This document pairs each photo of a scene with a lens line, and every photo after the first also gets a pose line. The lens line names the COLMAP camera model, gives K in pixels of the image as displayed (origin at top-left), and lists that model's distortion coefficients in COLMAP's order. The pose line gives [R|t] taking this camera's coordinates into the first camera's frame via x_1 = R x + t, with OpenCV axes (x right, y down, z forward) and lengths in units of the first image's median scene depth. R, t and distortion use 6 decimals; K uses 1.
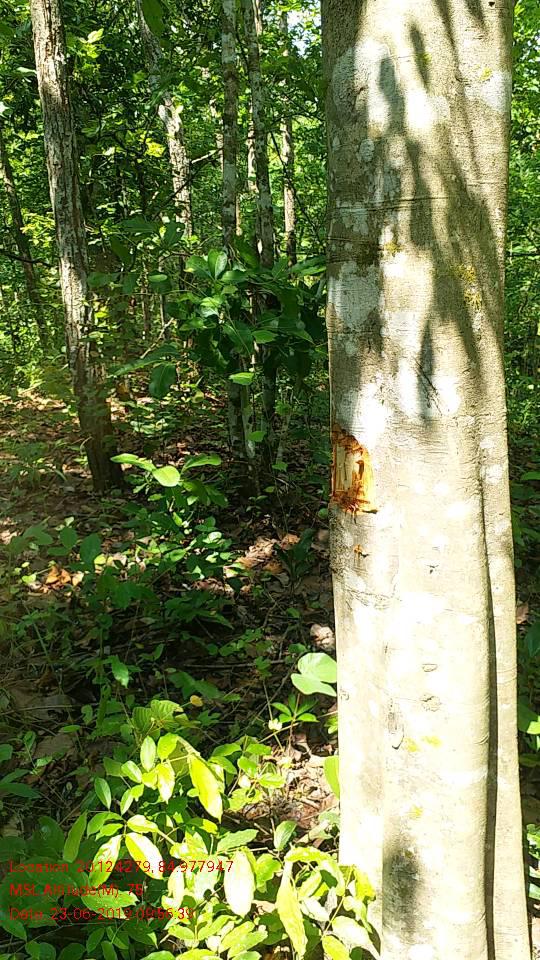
lens RADIAL K [[749.0, 0, 266.9], [0, 749.0, 483.8], [0, 0, 1]] dist [-0.010725, 0.009769]
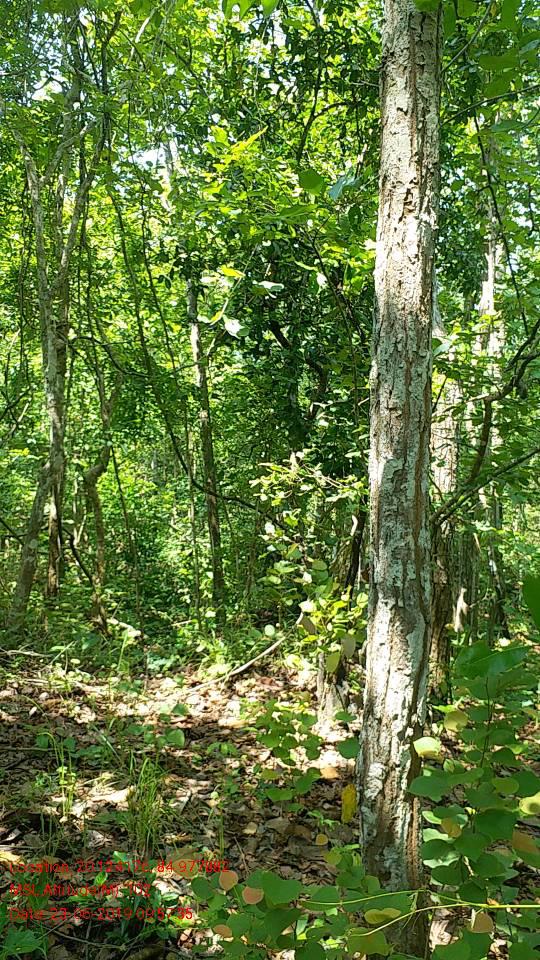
lens RADIAL K [[732.7, 0, 251.0], [0, 732.7, 480.3], [0, 0, 1]] dist [0.050742, -0.001661]
pose [[0.973348, 0.063838, -0.220270, -0.258476], [-0.123366, 0.955420, -0.268243, -0.232311], [0.193326, 0.288267, 0.937831, 0.521891]]
